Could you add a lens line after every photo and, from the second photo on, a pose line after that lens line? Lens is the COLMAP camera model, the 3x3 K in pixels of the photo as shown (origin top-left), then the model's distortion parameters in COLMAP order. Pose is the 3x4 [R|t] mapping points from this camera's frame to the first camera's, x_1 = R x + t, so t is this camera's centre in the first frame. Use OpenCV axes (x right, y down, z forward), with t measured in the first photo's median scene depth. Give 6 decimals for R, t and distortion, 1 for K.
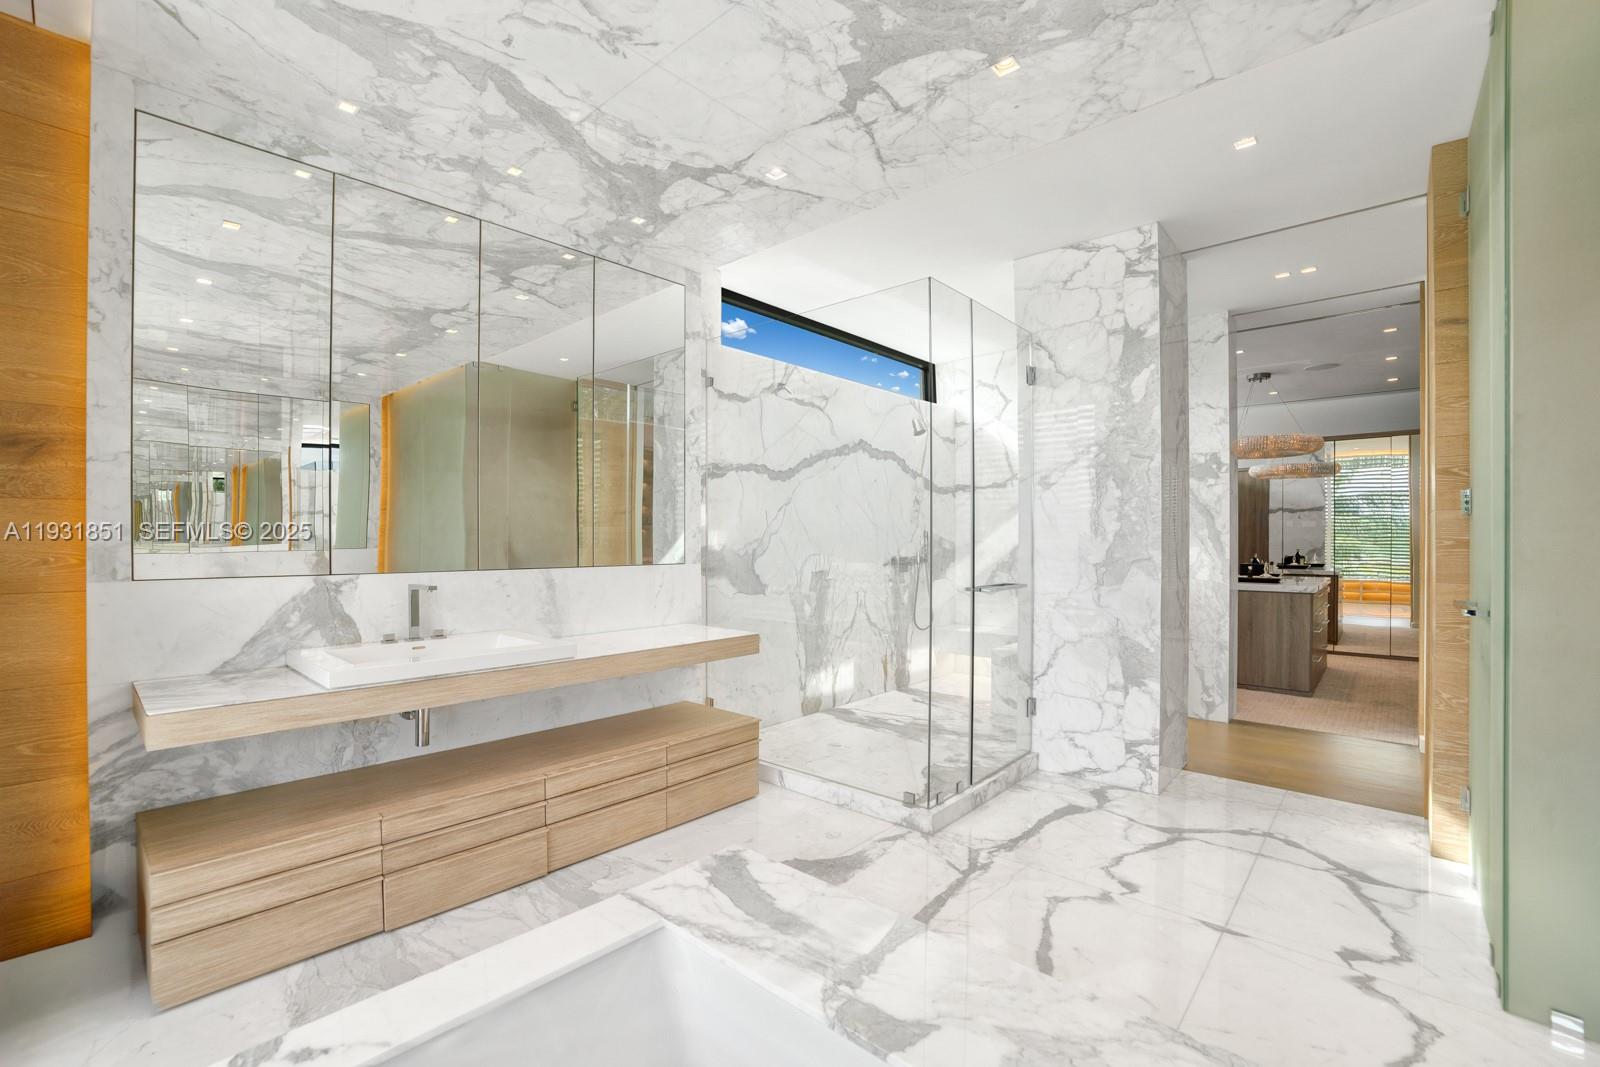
lens RADIAL K [[633.2, 0, 800.0], [0, 633.2, 533.5], [0, 0, 1]] dist [-0.035626, 0.023030]
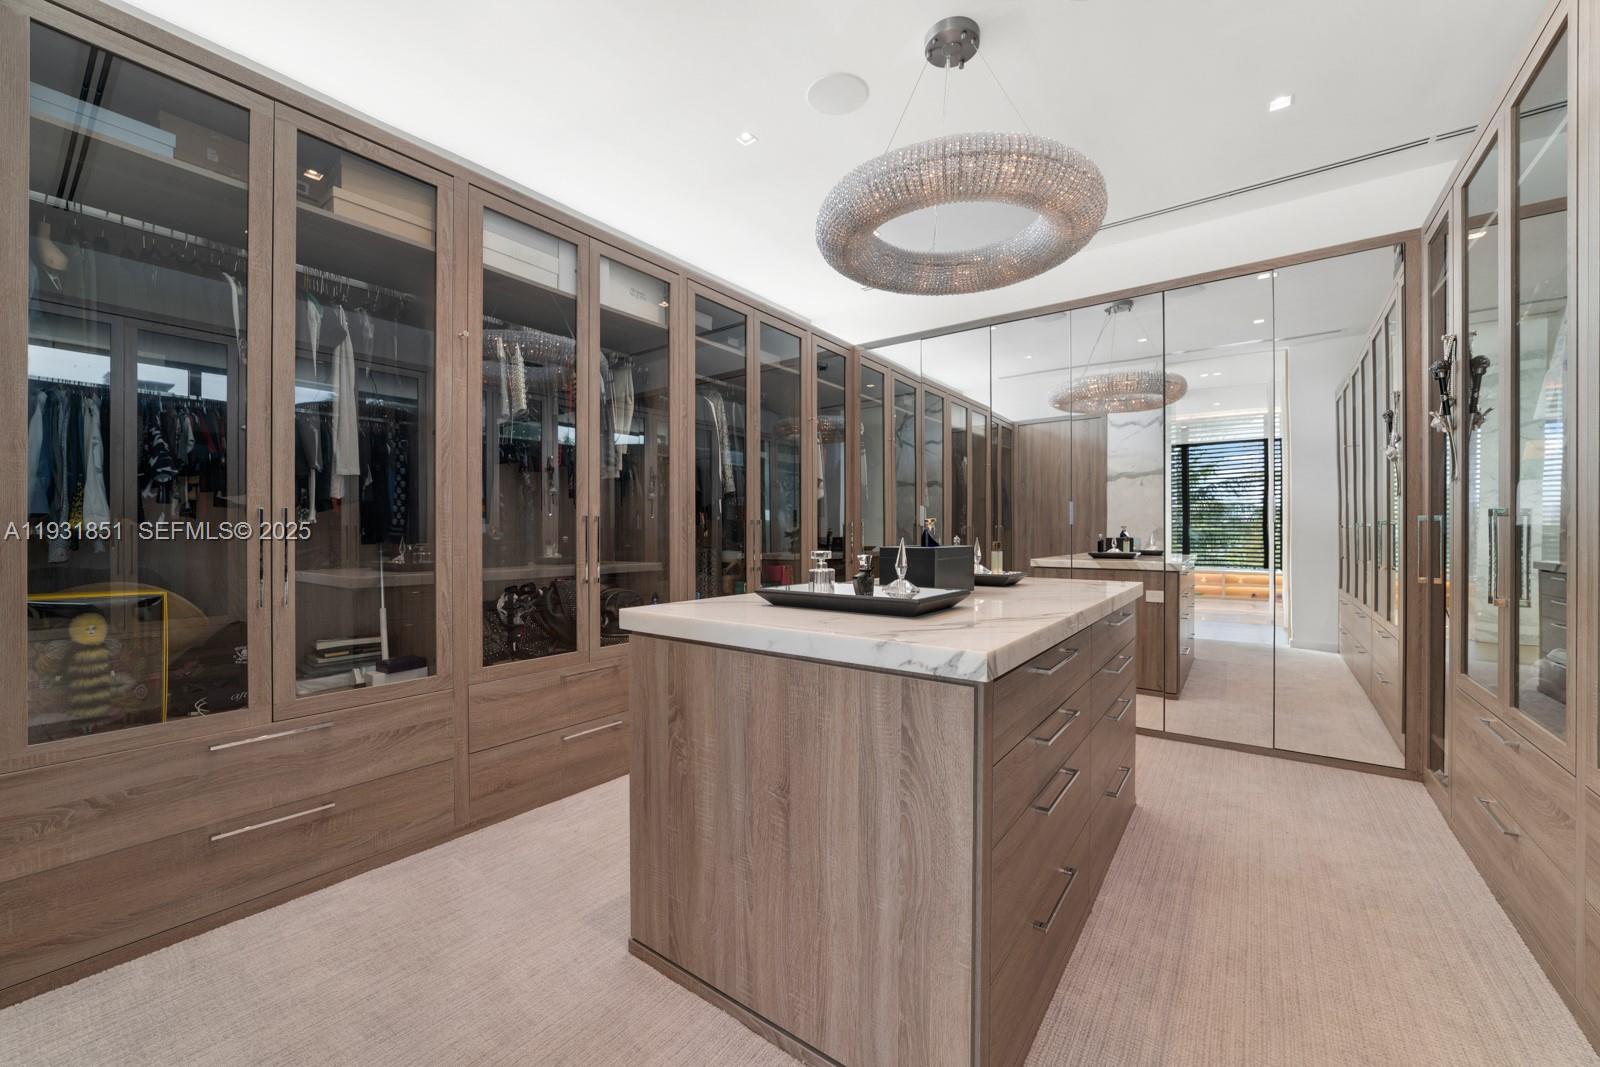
lens RADIAL K [[633.2, 0, 800.0], [0, 633.2, 533.5], [0, 0, 1]] dist [-0.035626, 0.023030]
pose [[0.991576, -0.003631, 0.129477, 0.652654], [0.002634, 0.999966, 0.007868, 0.041397], [-0.129501, -0.007461, 0.991551, 0.713574]]
